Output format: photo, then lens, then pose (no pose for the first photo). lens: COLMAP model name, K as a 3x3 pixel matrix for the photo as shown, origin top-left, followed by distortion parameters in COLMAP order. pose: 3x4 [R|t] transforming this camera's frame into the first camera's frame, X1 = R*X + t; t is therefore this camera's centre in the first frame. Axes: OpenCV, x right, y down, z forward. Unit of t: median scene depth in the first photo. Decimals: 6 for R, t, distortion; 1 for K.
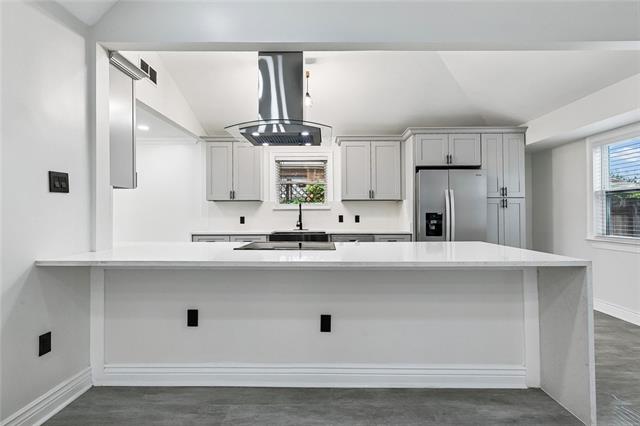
lens RADIAL K [[289.9, 0, 318.3], [0, 289.9, 212.2], [0, 0, 1]] dist [0.001904, -0.000198]
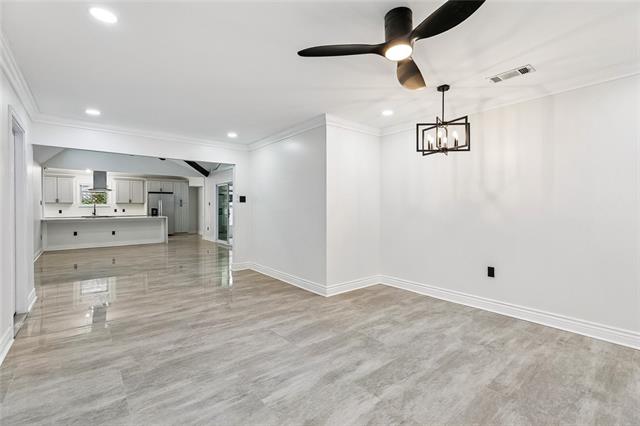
lens RADIAL K [[294.5, 0, 321.4], [0, 294.5, 207.2], [0, 0, 1]] dist [0.013114, -0.000323]
pose [[0.763199, -0.001682, 0.646161, -0.235011], [-0.006129, 0.999933, 0.009841, -0.044419], [-0.646134, -0.011471, 0.763138, -2.236989]]
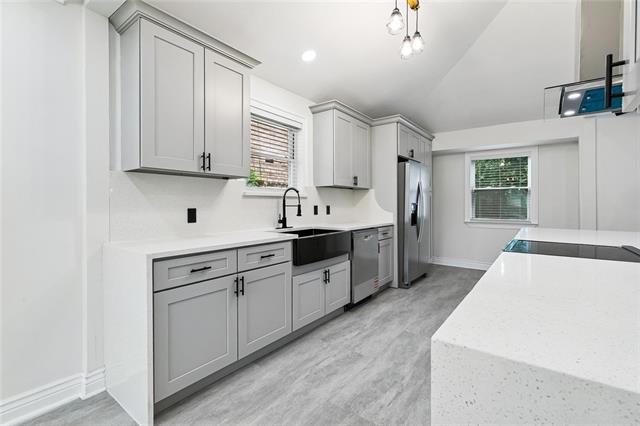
lens RADIAL K [[294.5, 0, 321.4], [0, 294.5, 207.2], [0, 0, 1]] dist [0.013114, -0.000323]
pose [[0.583177, -0.004210, 0.812335, -0.603426], [-0.008459, 0.999901, 0.011255, 0.006982], [-0.812301, -0.013435, 0.583083, 0.606626]]
